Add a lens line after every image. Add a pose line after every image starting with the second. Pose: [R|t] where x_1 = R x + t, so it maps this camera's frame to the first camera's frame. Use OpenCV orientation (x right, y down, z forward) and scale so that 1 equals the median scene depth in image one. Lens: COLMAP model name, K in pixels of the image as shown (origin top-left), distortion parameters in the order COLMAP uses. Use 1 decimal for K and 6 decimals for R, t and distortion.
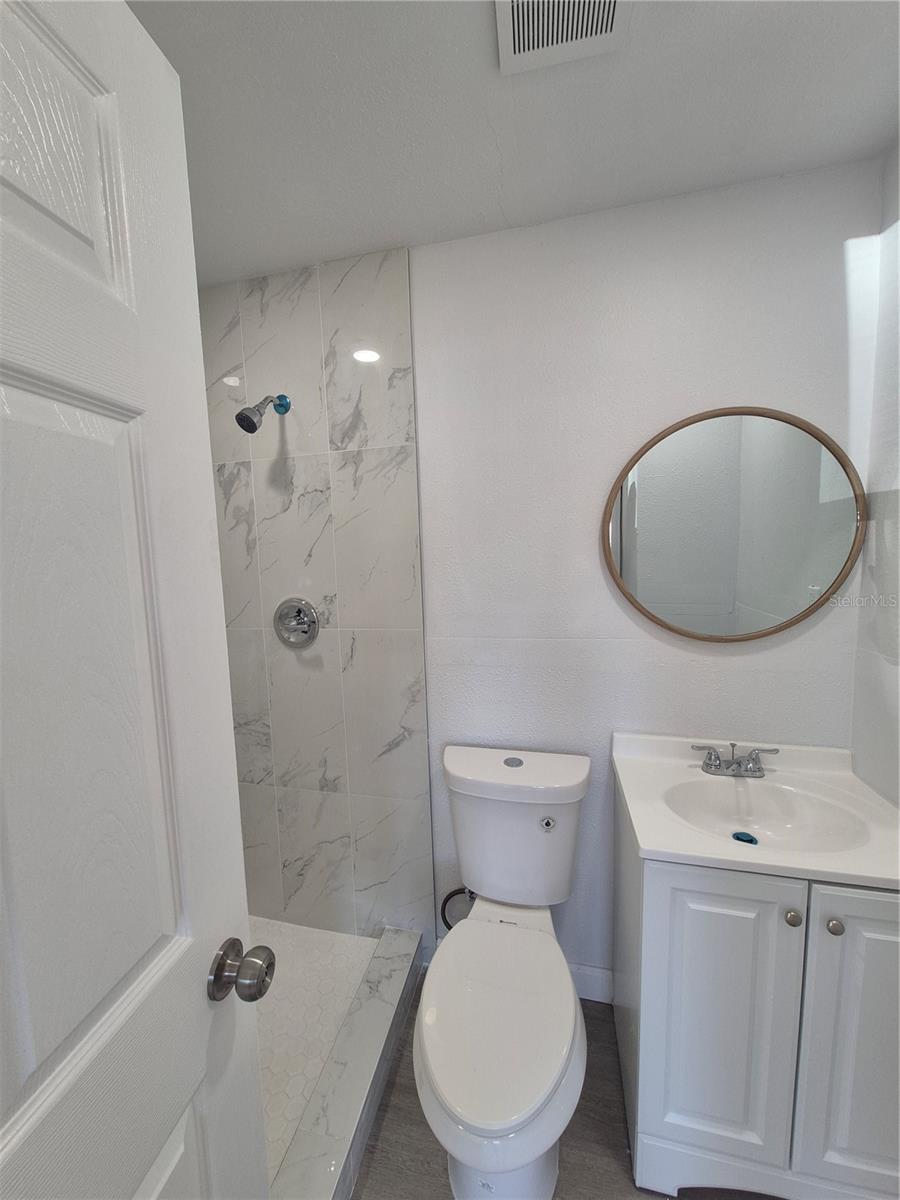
lens RADIAL K [[471.8, 0, 446.2], [0, 471.8, 600.8], [0, 0, 1]] dist [-0.002565, -0.001277]
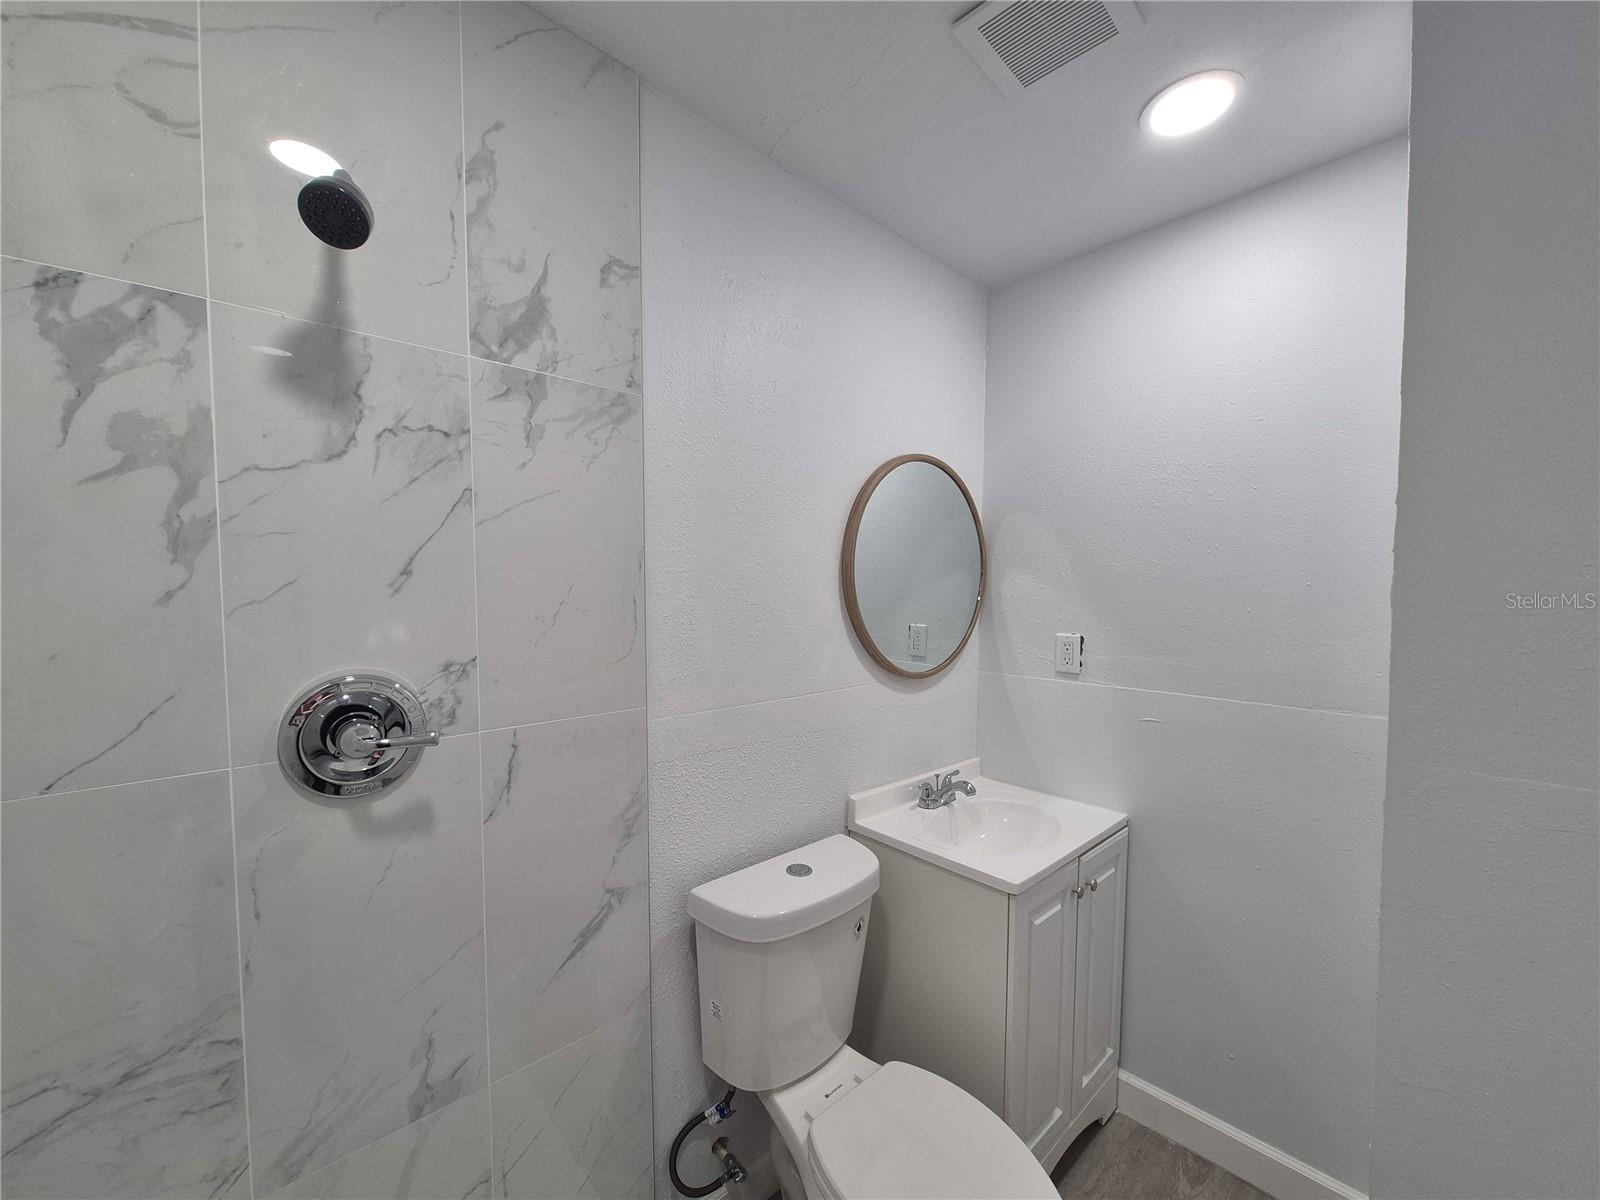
lens RADIAL K [[629.1, 0, 800.9], [0, 629.1, 613.9], [0, 0, 1]] dist [-0.002565, -0.001277]
pose [[0.541423, -0.004799, 0.840737, -0.587772], [0.058178, 0.997801, -0.031770, -0.018920], [-0.838735, 0.066113, 0.540512, 0.392713]]
